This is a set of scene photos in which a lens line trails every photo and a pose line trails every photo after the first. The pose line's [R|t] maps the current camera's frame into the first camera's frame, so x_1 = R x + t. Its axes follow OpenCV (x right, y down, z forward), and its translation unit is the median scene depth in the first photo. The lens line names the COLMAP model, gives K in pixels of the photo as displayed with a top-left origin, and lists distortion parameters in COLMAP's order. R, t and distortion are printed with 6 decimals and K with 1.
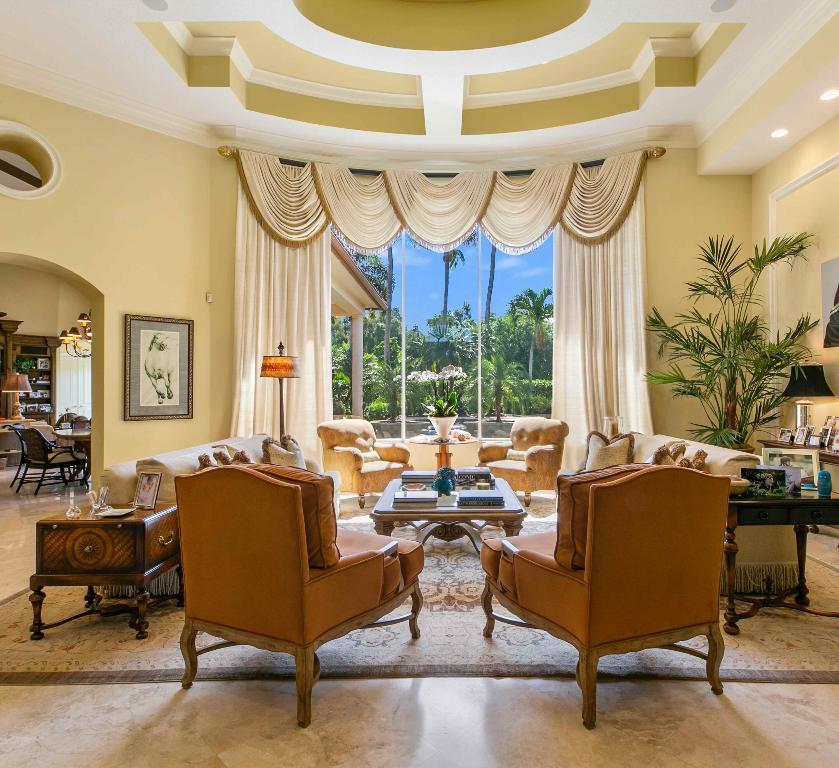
lens RADIAL K [[488.0, 0, 421.2], [0, 488.0, 386.1], [0, 0, 1]] dist [-0.002641, -0.001306]
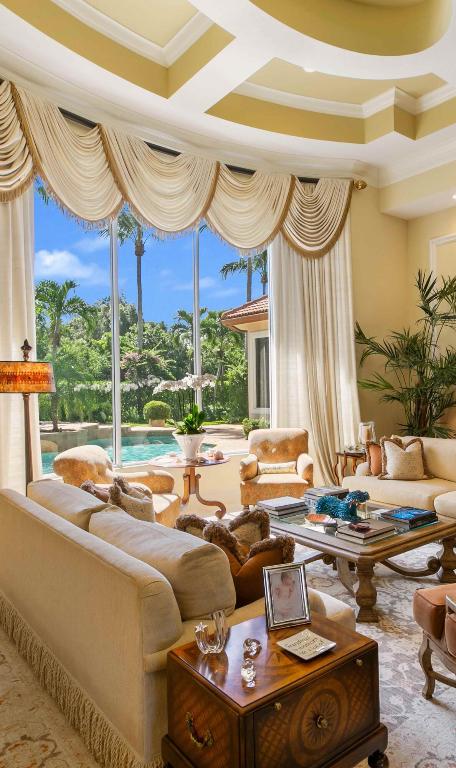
lens RADIAL K [[515.6, 0, 227.8], [0, 515.6, 381.3], [0, 0, 1]] dist [0.007932, 0.002501]
pose [[0.783344, -0.008645, 0.621528, -0.473477], [0.012507, 0.999920, -0.001856, -0.026043], [-0.621463, 0.009227, 0.783390, 0.245481]]
